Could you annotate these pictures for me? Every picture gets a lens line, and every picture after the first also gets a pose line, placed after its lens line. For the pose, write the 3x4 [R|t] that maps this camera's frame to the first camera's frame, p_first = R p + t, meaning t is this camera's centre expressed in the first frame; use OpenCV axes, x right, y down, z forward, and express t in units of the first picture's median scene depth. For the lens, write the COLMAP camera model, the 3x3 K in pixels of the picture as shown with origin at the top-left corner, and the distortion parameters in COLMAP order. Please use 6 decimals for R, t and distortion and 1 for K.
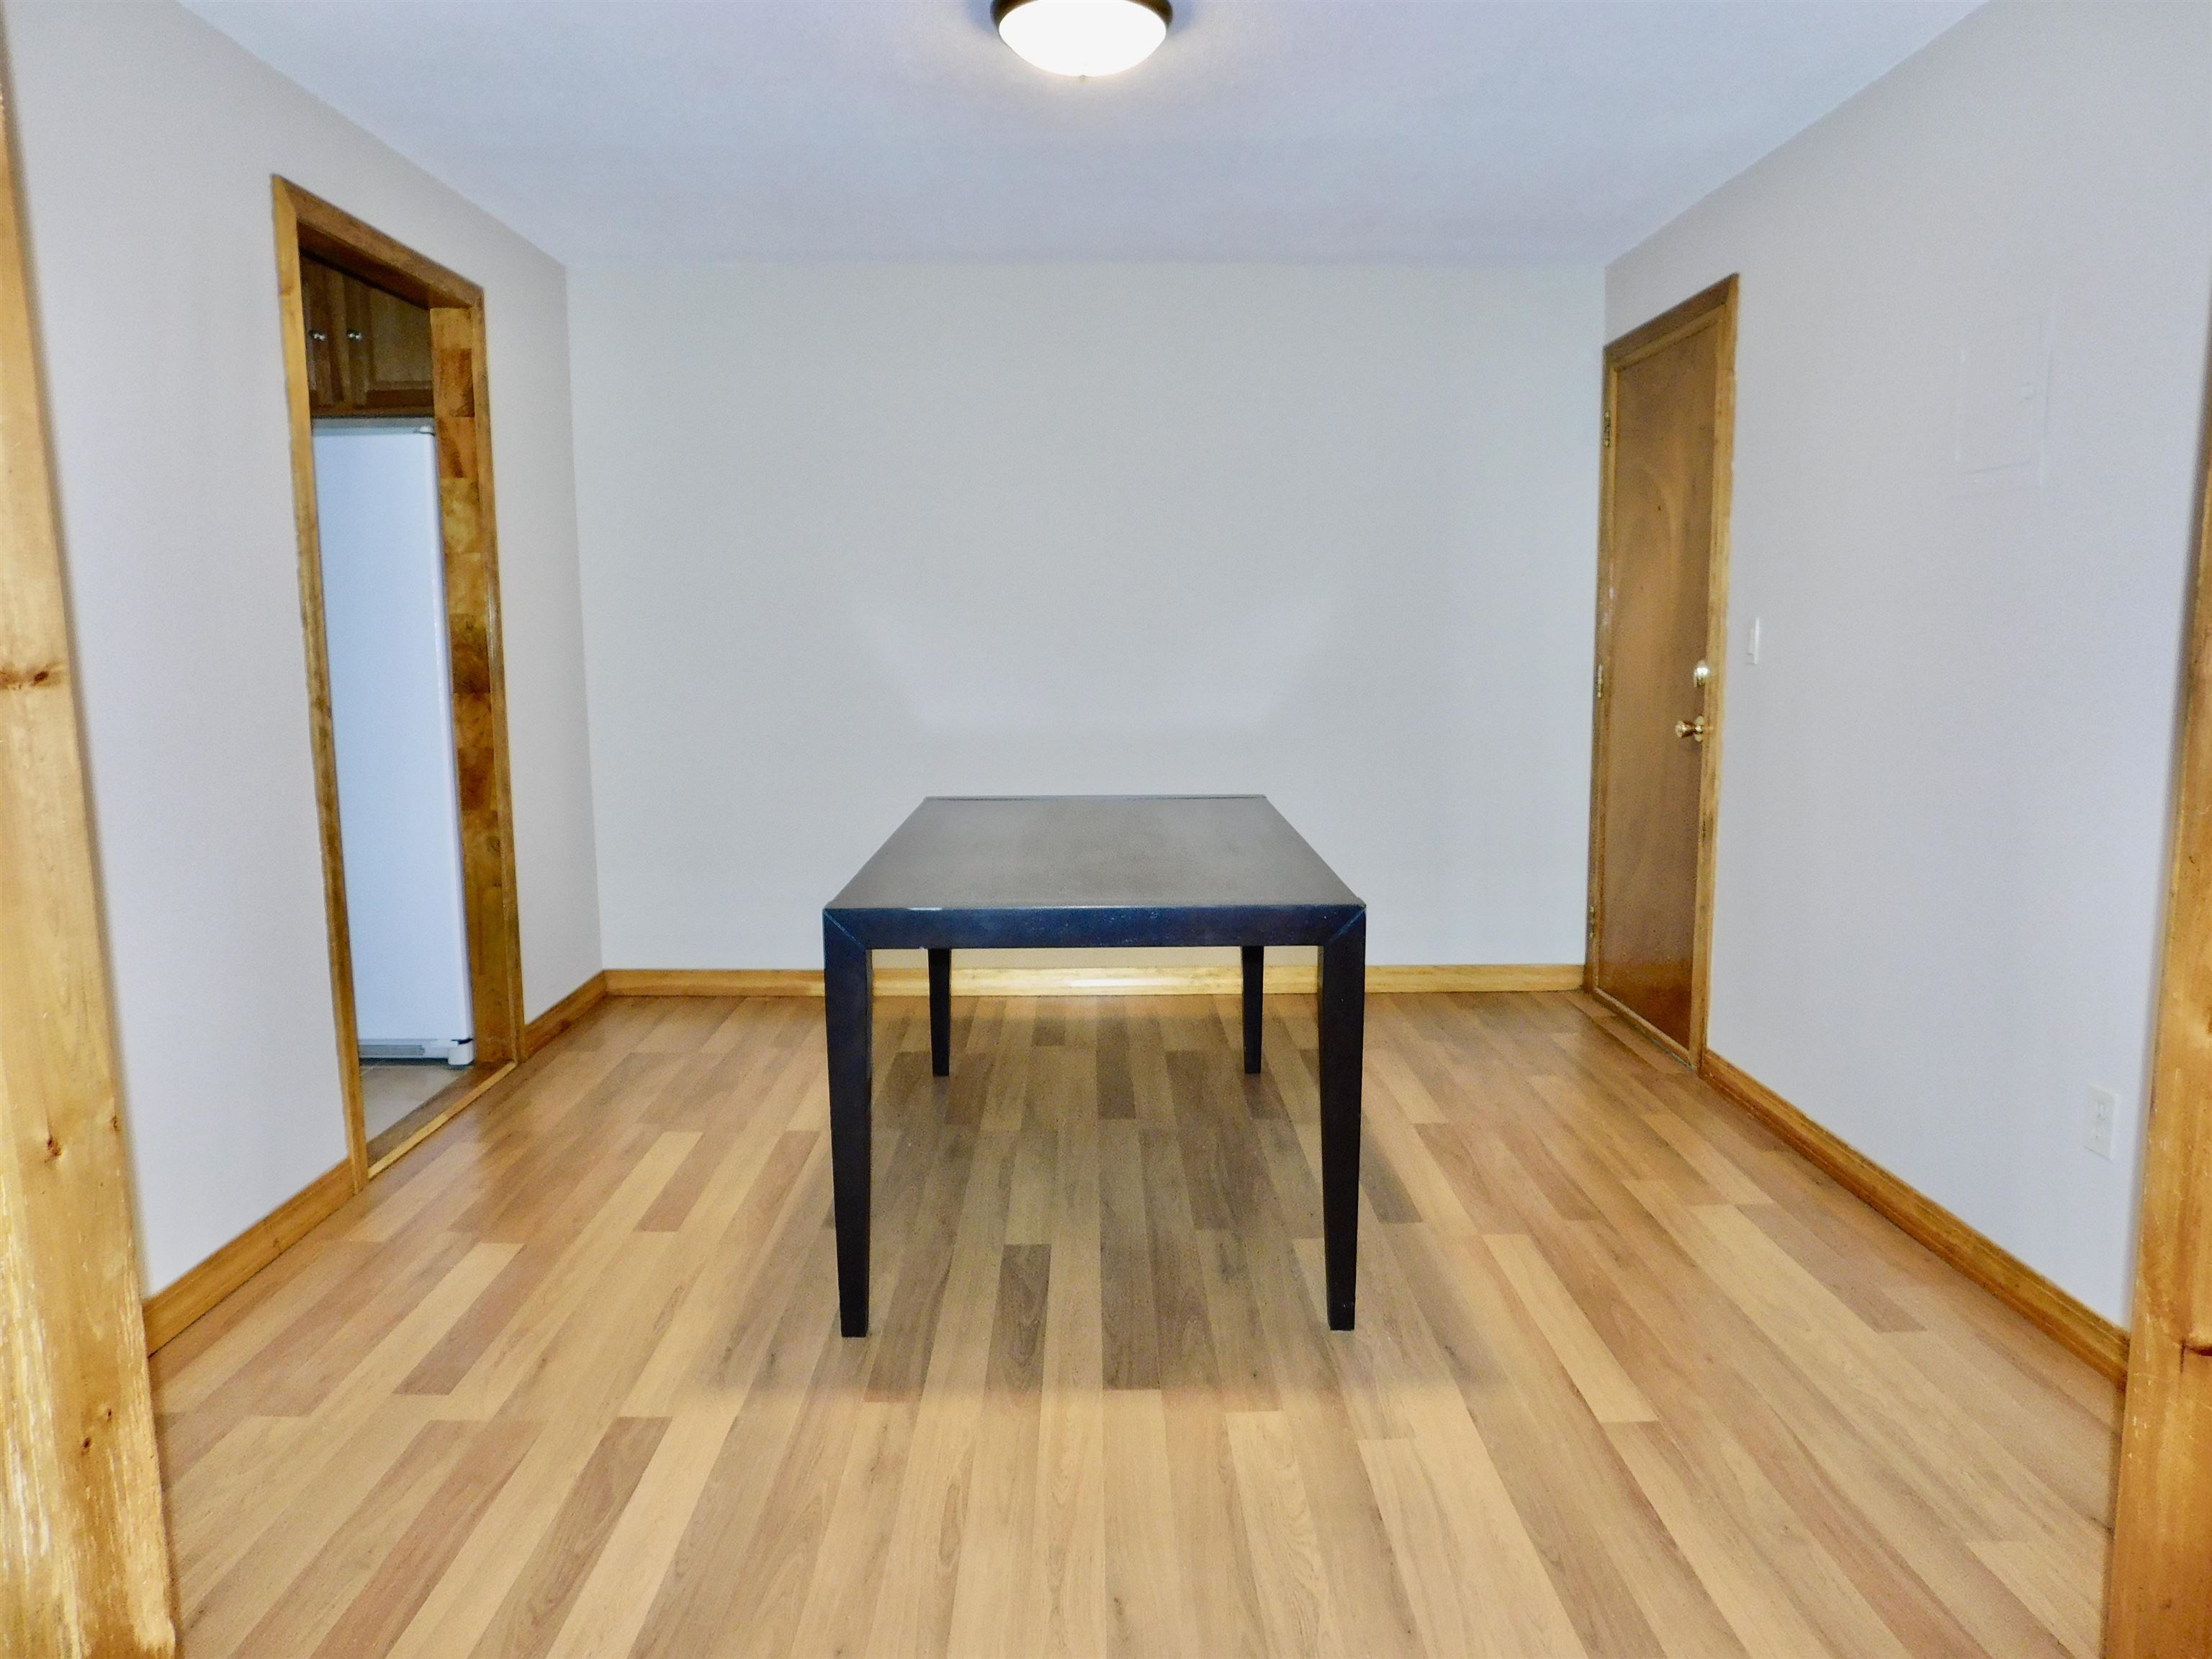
lens RADIAL K [[1437.6, 0, 1106.0], [0, 1437.6, 829.5], [0, 0, 1]] dist [-0.040571, 0.002426]
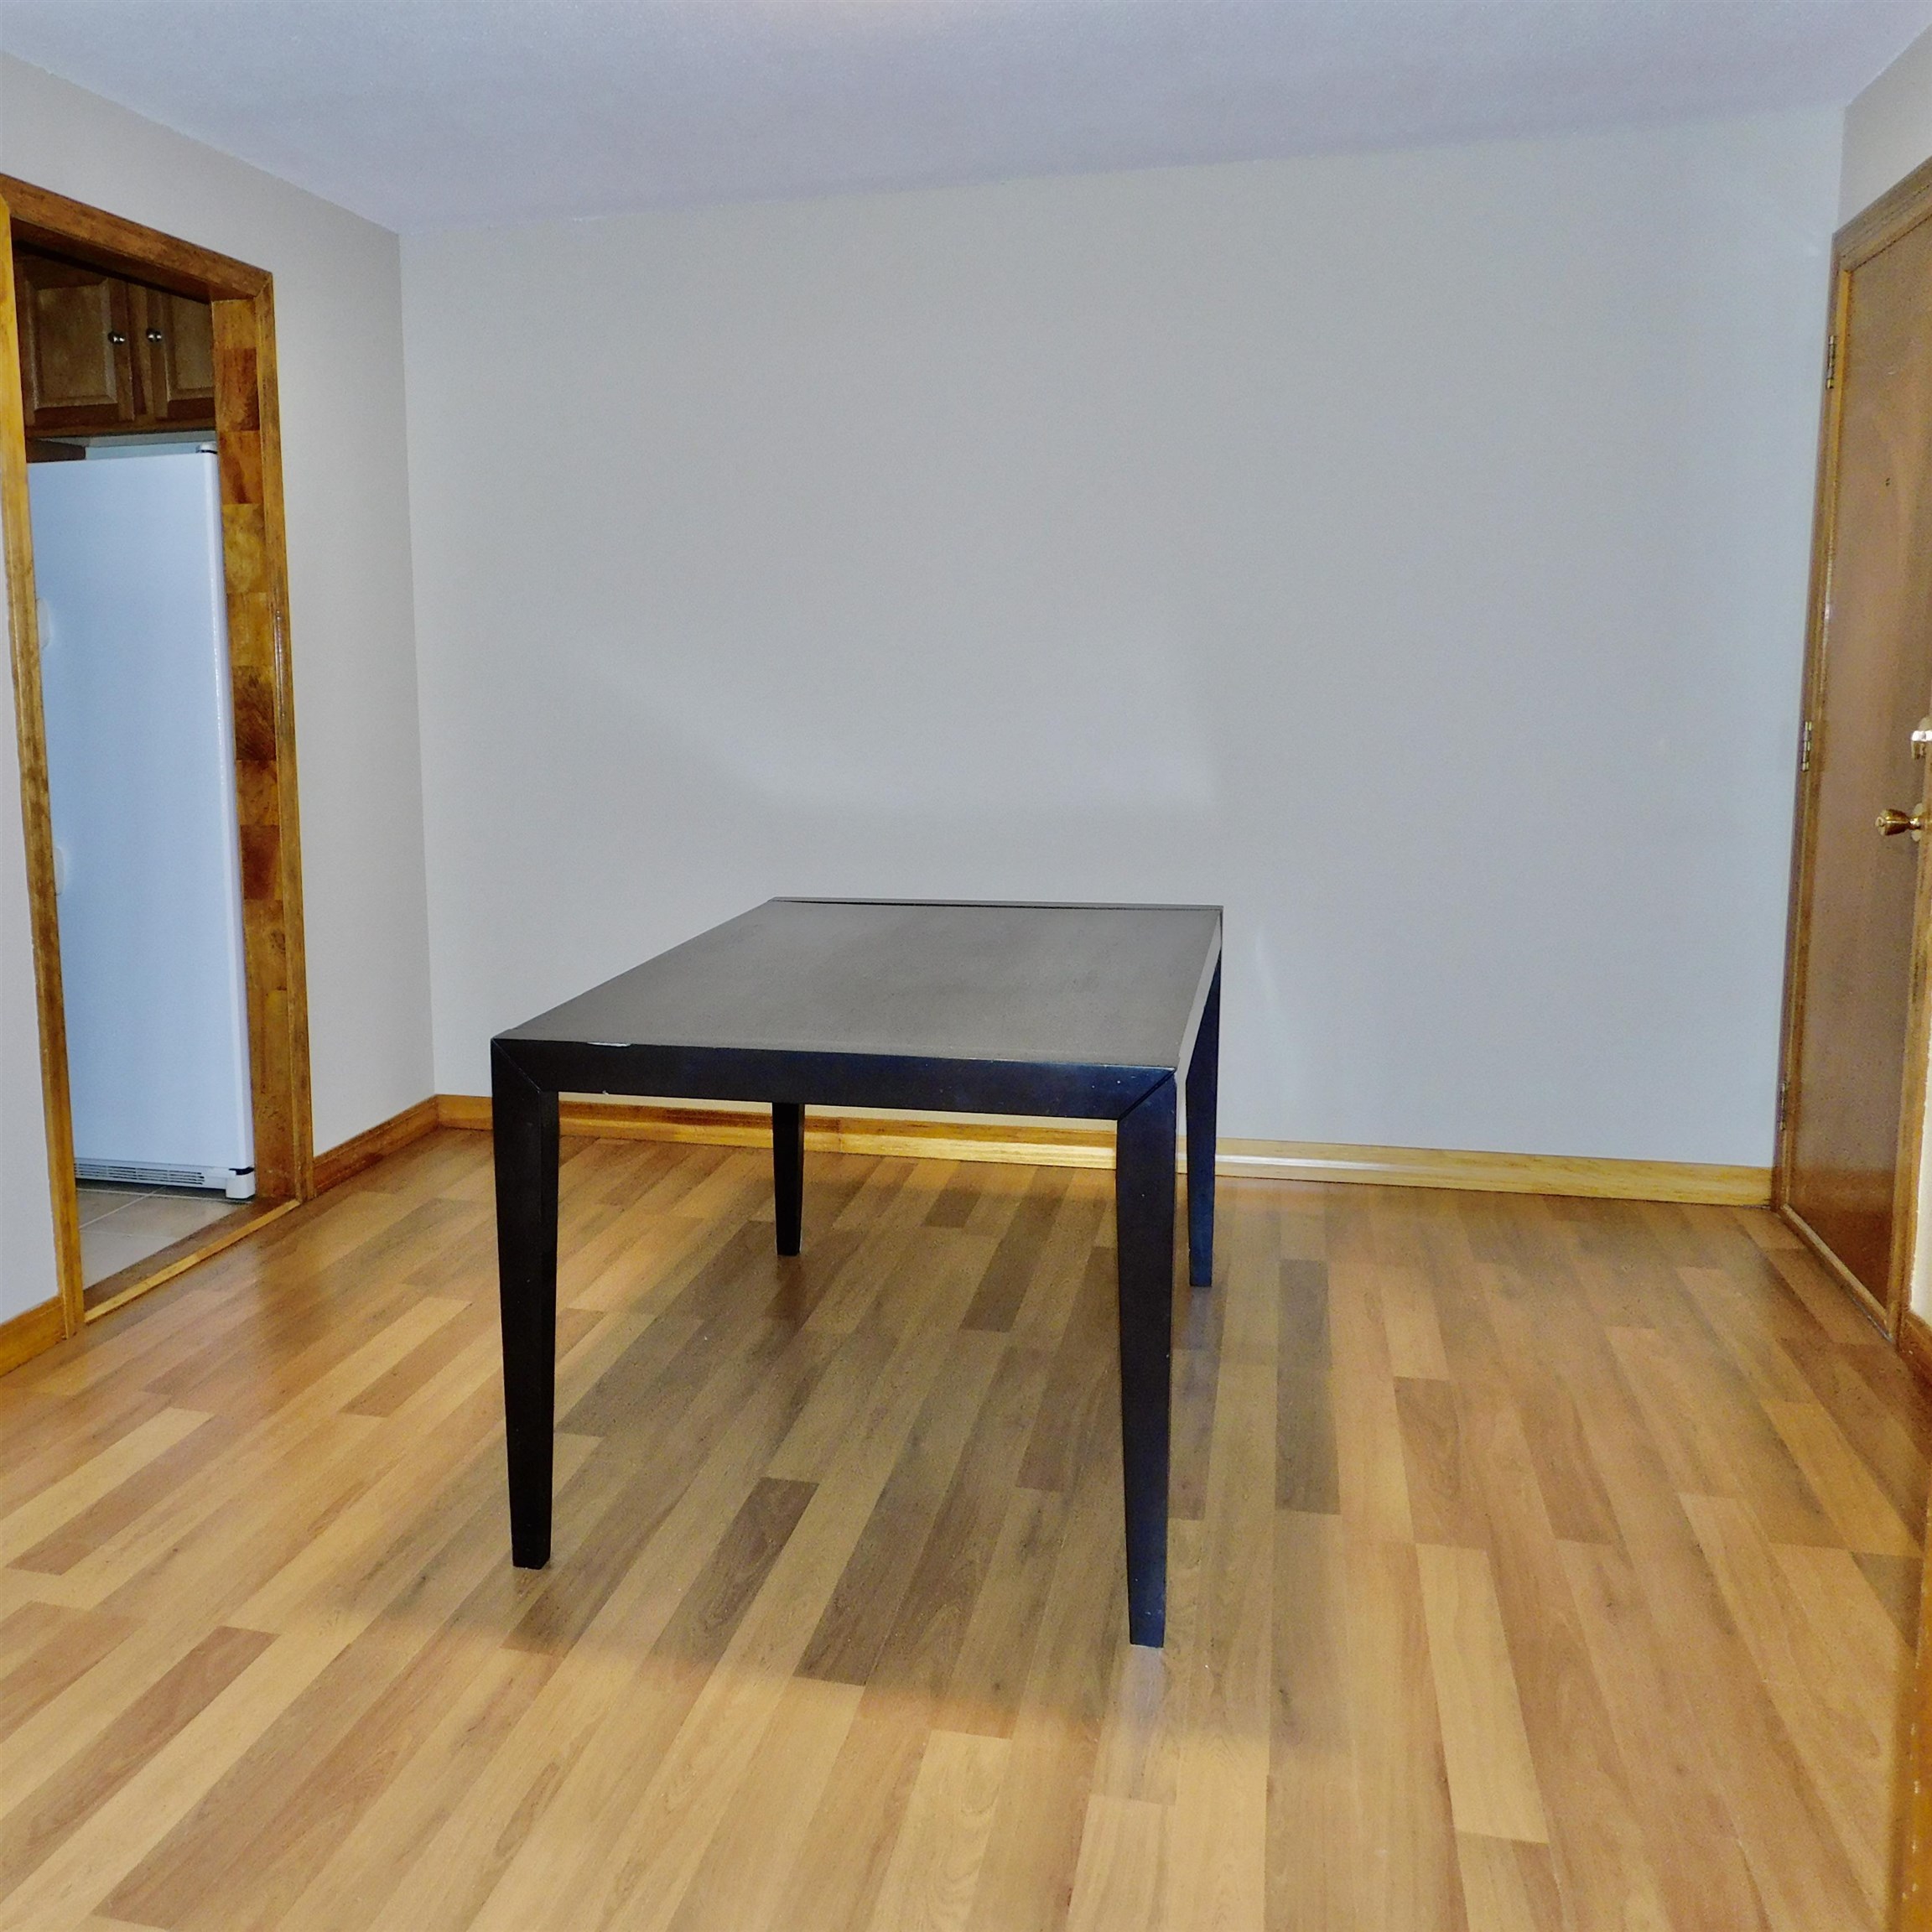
lens RADIAL K [[1954.9, 0, 966.0], [0, 1954.9, 966.0], [0, 0, 1]] dist [-0.005885, -0.006646]
pose [[0.954304, 0.037077, -0.296528, 0.305923], [-0.029706, 0.999128, 0.029328, -0.020640], [0.297357, -0.019179, 0.954574, 0.019884]]
